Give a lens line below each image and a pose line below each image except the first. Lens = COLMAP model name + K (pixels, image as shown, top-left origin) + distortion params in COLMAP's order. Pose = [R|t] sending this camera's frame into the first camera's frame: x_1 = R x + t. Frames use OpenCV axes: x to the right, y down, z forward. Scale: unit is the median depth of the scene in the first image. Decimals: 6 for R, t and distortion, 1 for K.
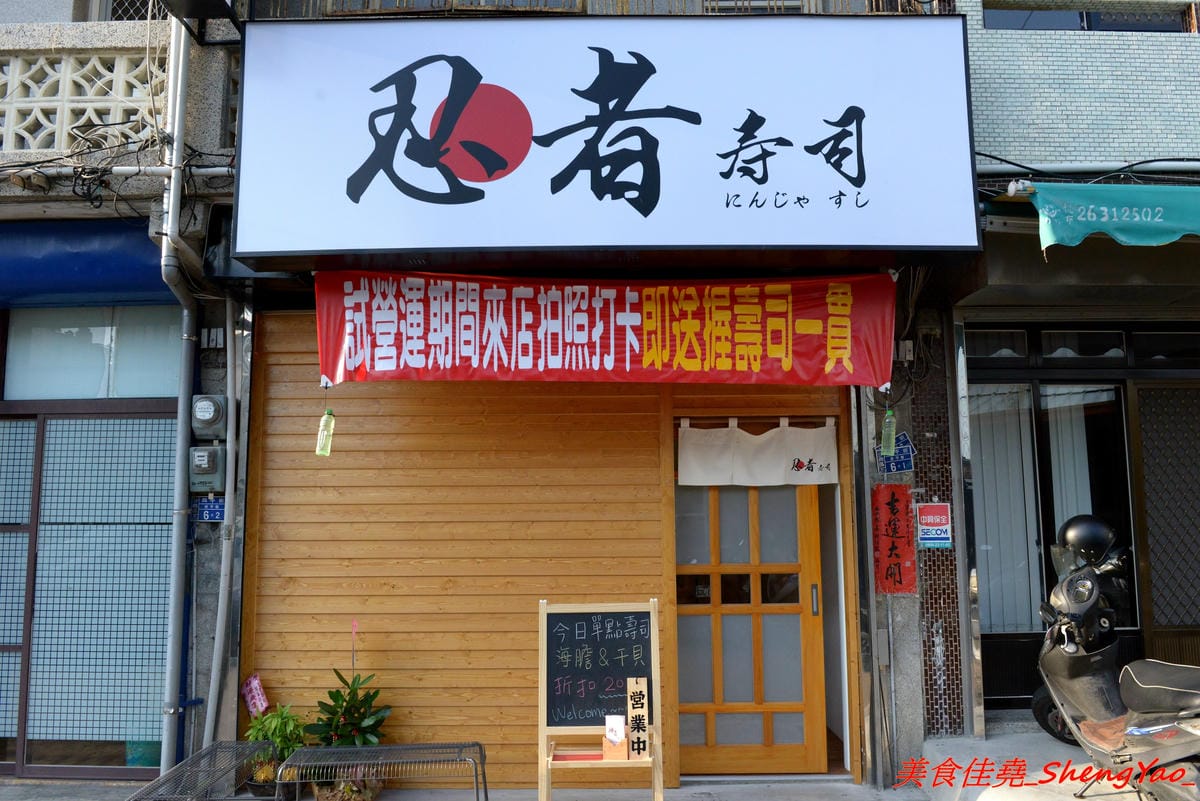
lens RADIAL K [[953.2, 0, 603.2], [0, 953.2, 403.3], [0, 0, 1]] dist [0.007615, 0.000901]
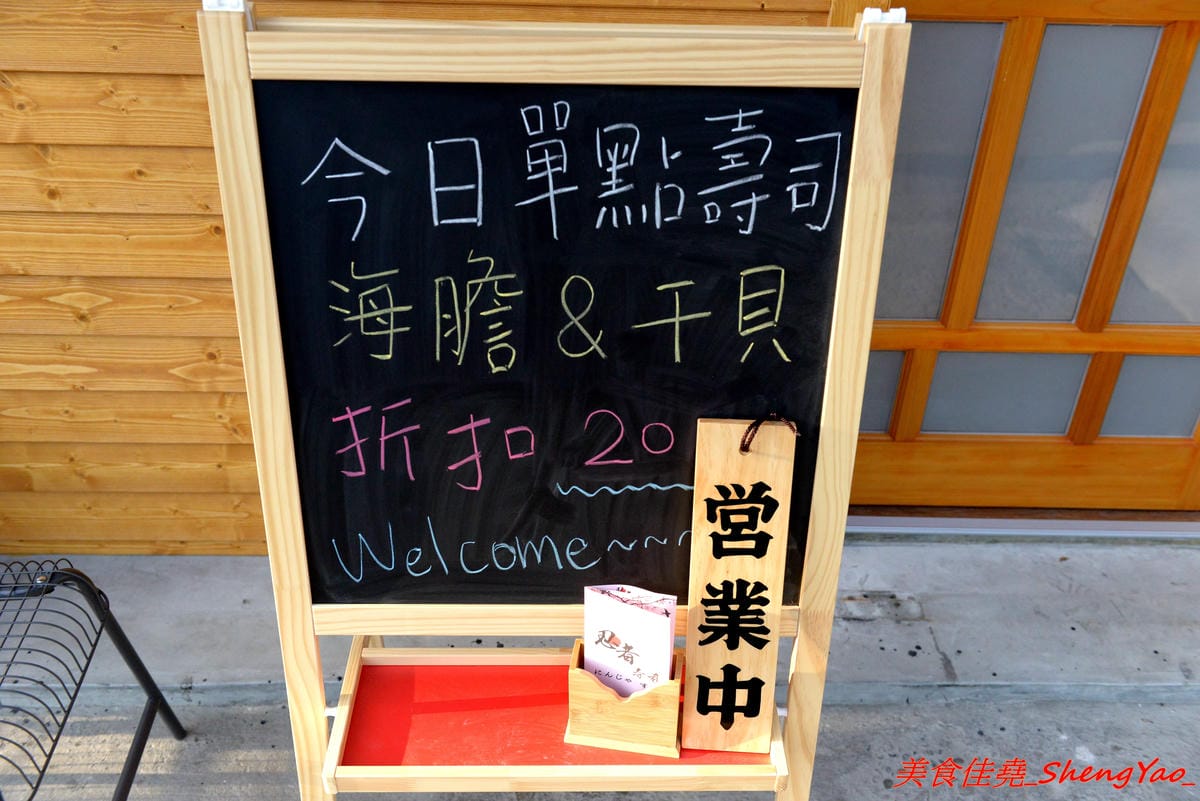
lens RADIAL K [[1092.8, 0, 604.7], [0, 1092.8, 402.9], [0, 0, 1]] dist [0.007578, 0.000000]
pose [[0.998930, 0.018254, 0.042492, -0.003810], [-0.040652, 0.784657, 0.618596, 0.144825], [-0.022050, -0.619662, 0.784559, 0.823831]]
